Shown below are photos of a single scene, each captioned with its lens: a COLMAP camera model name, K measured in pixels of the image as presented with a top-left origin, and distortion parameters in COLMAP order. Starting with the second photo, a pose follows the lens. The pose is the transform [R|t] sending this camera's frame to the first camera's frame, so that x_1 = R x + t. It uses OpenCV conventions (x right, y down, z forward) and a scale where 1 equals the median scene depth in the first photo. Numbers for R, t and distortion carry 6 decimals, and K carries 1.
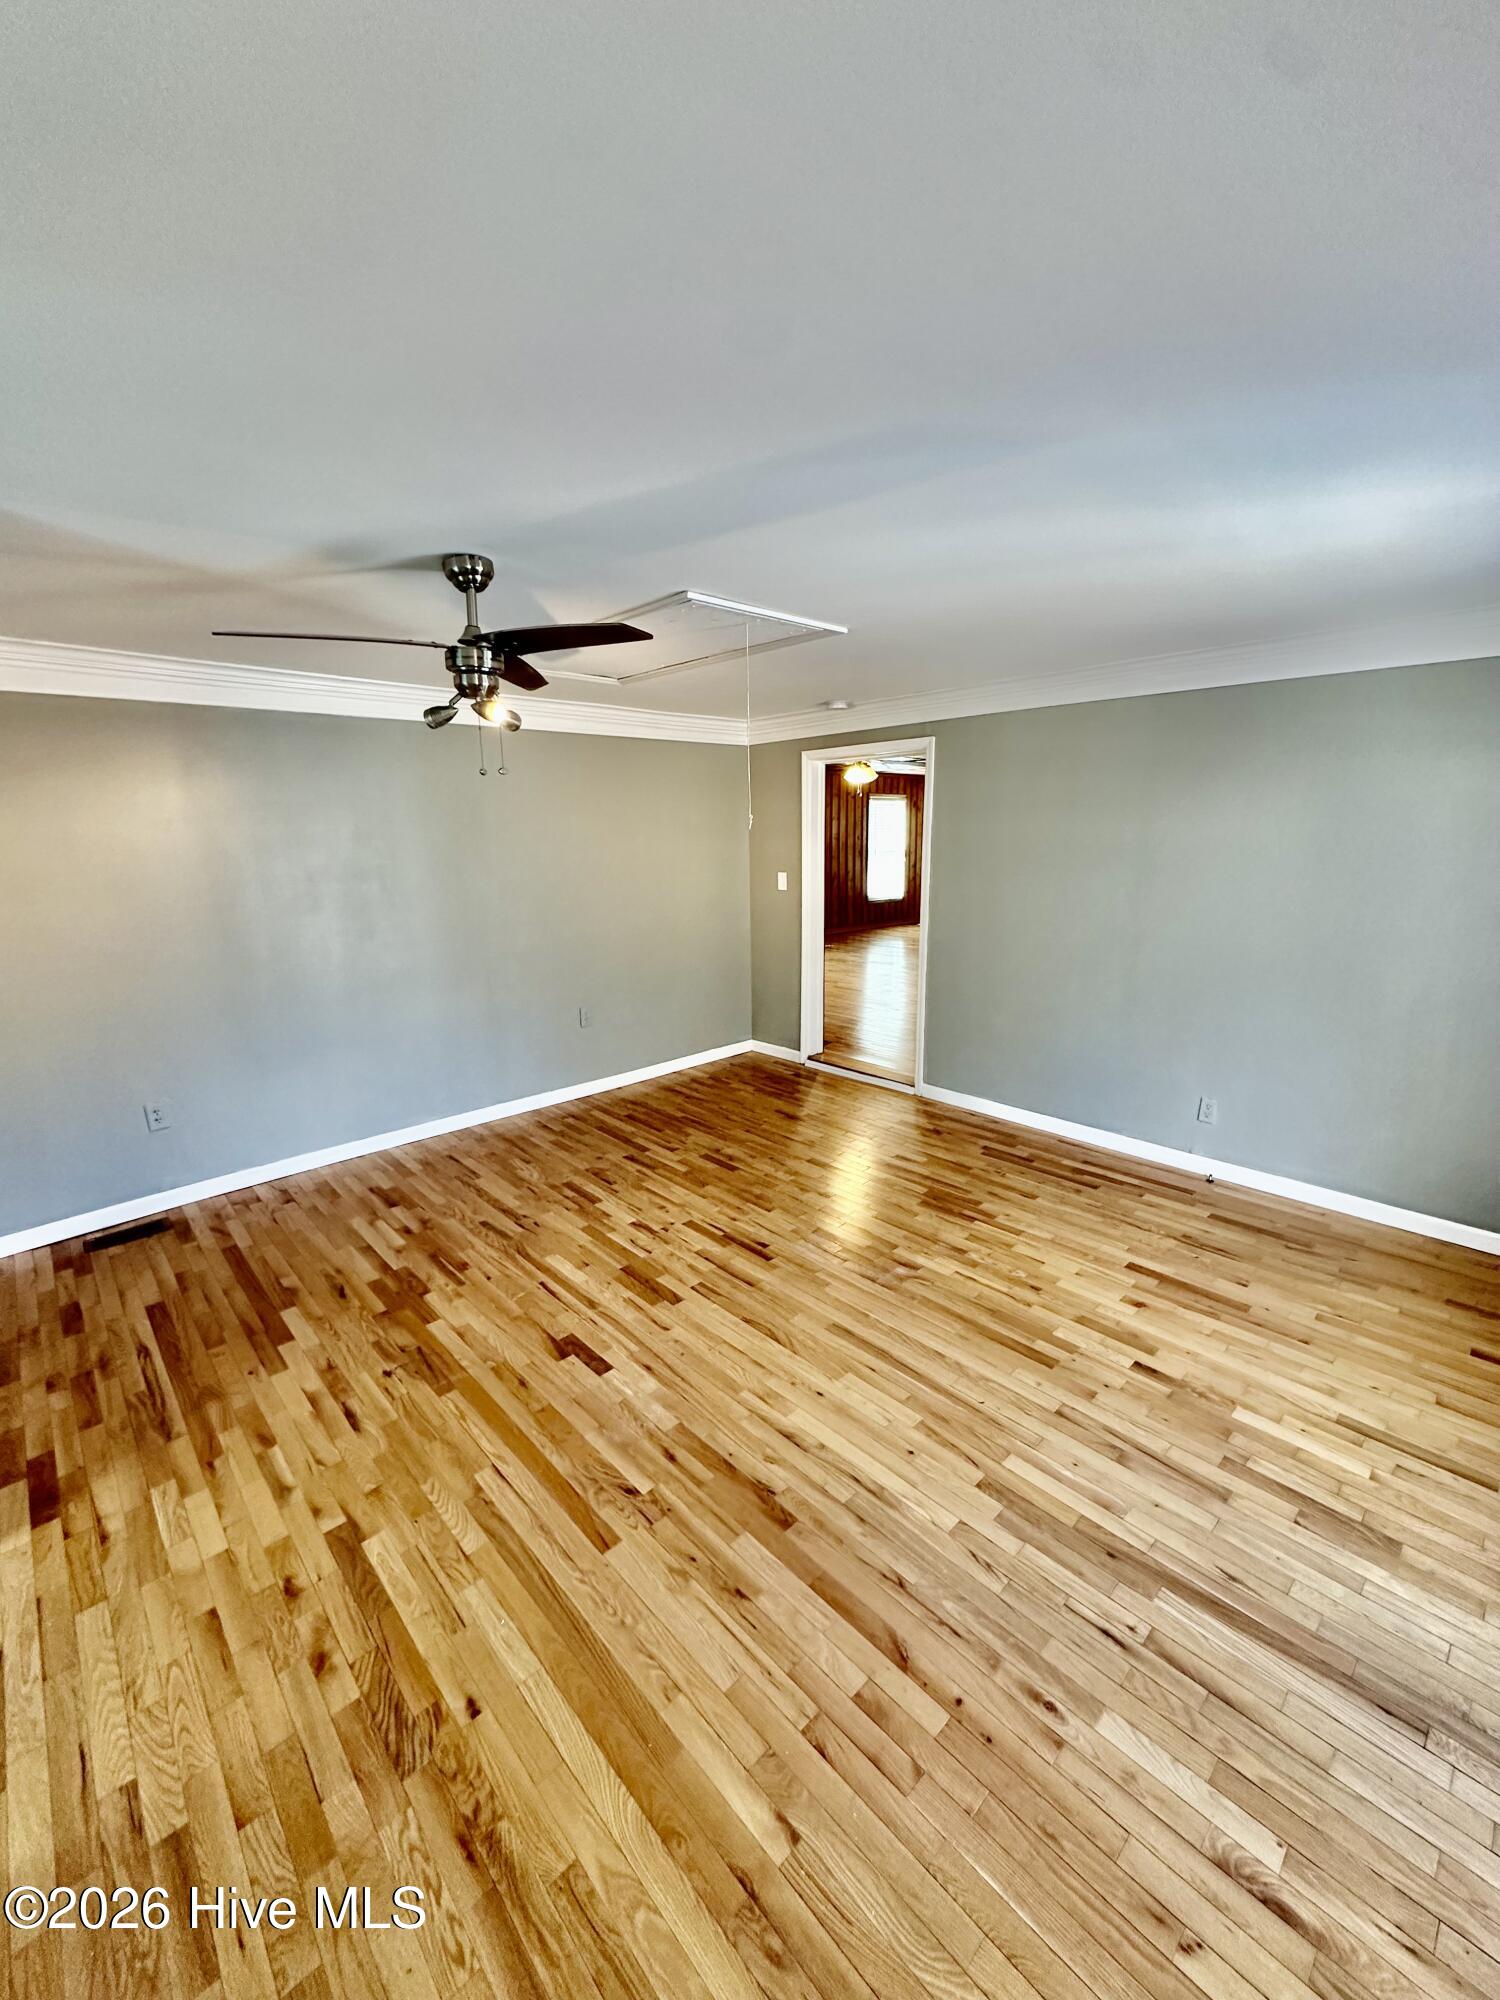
lens RADIAL K [[807.7, 0, 749.8], [0, 807.7, 1002.7], [0, 0, 1]] dist [0.002351, 0.000145]
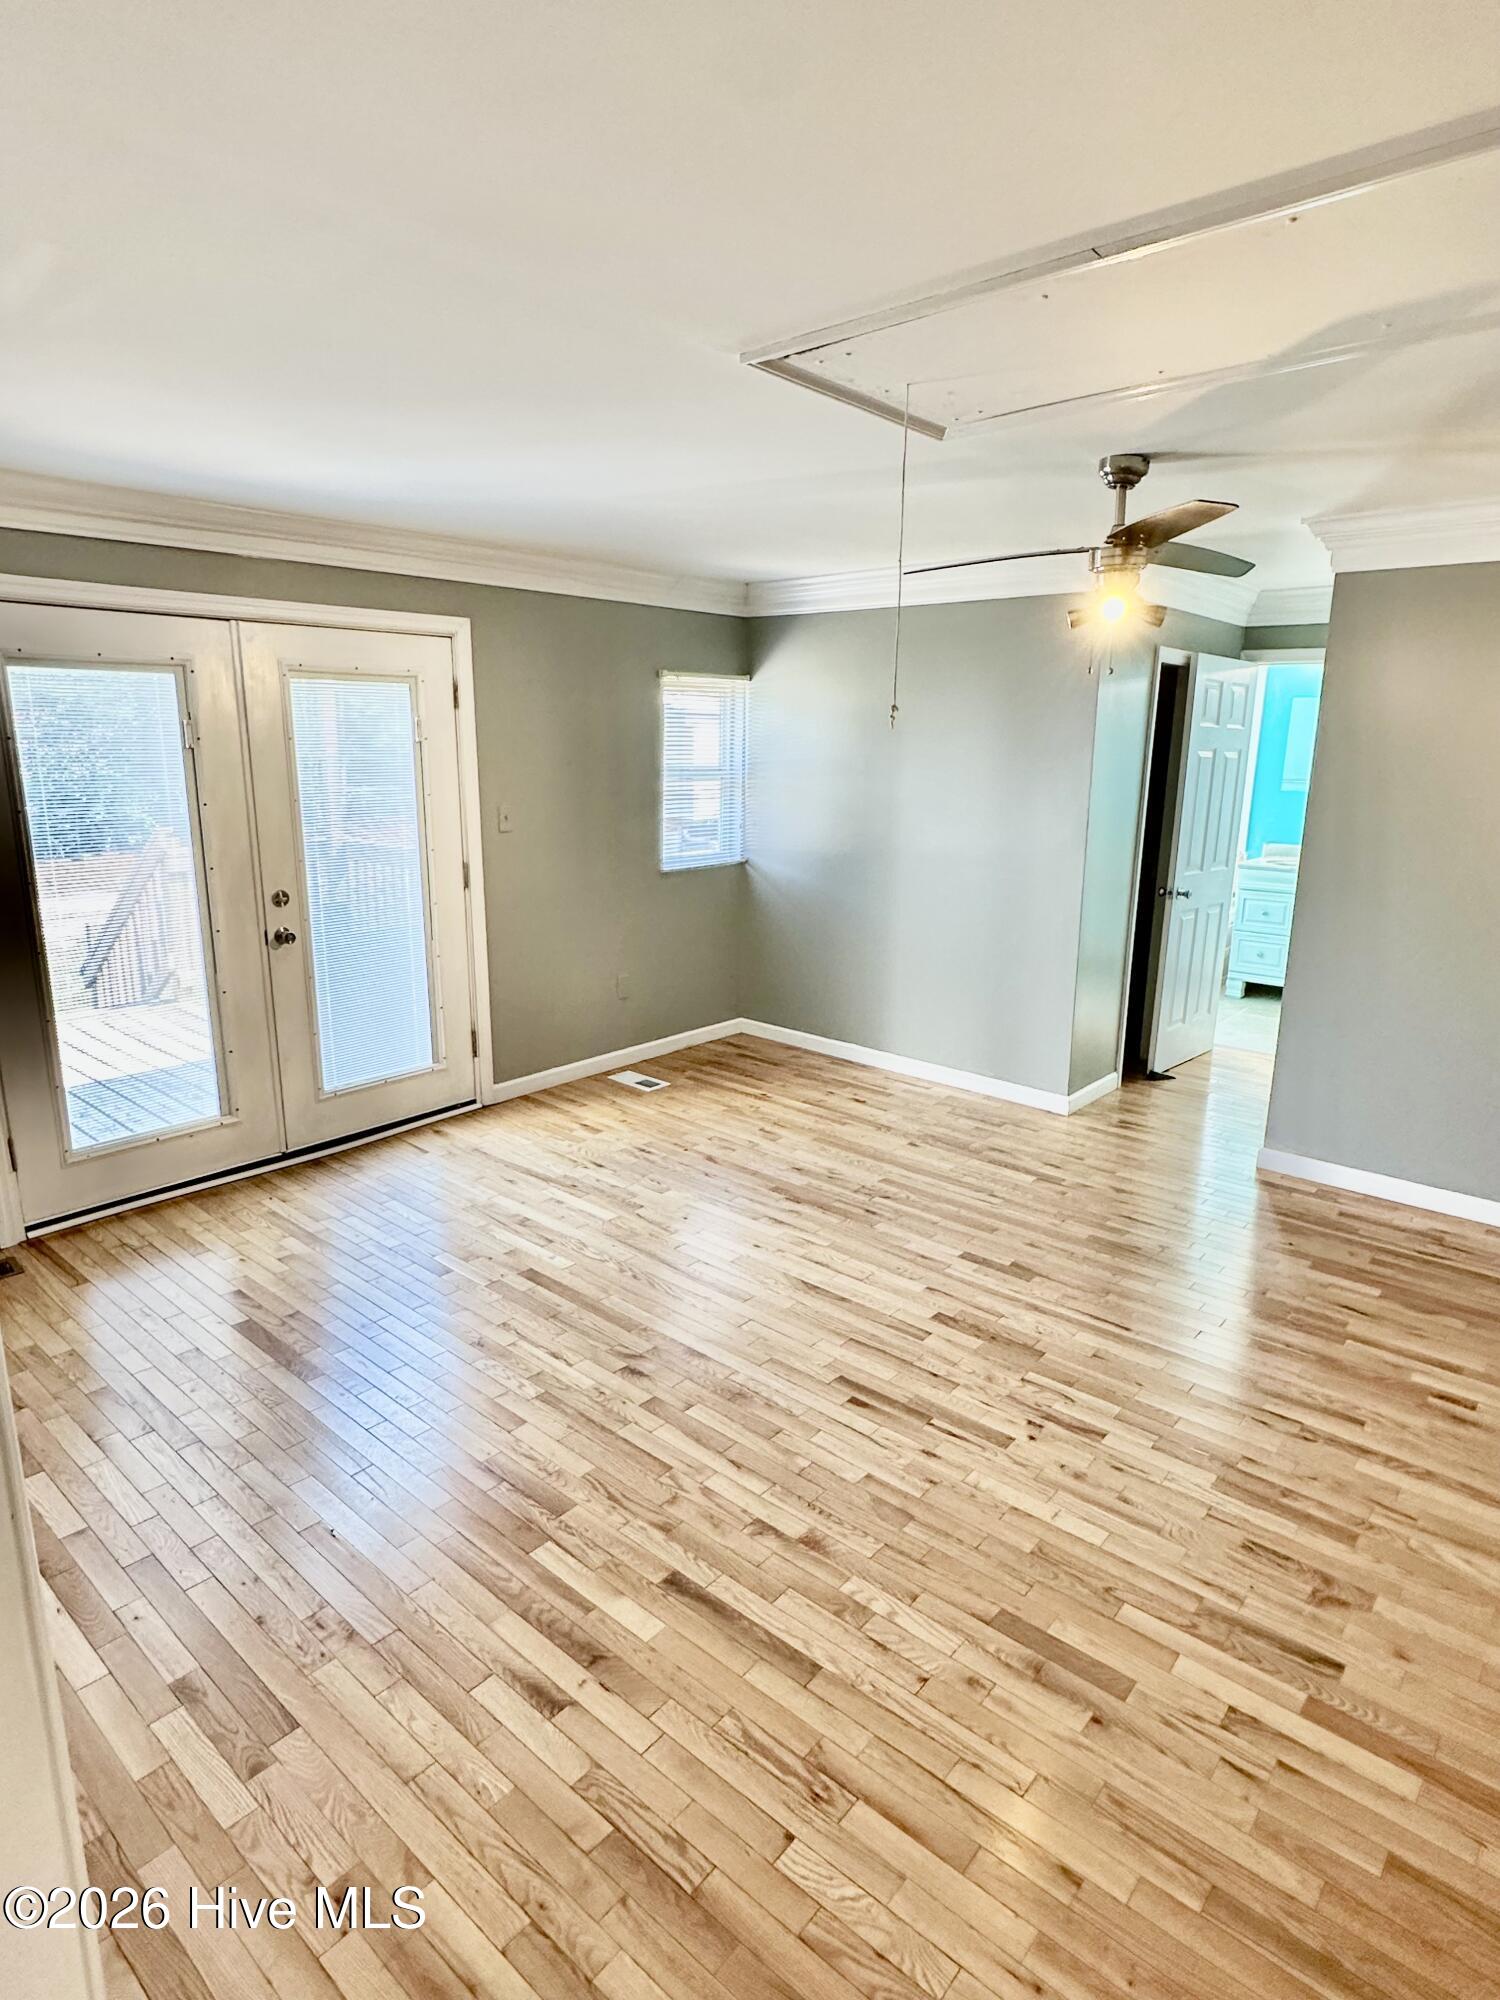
lens RADIAL K [[1096.2, 0, 749.5], [0, 1096.2, 1001.3], [0, 0, 1]] dist [-0.004522, -0.000404]
pose [[-0.994609, 0.027280, -0.100046, 0.185129], [-0.018771, 0.901476, 0.432422, -0.360015], [0.101985, 0.431969, -0.896104, 1.706221]]
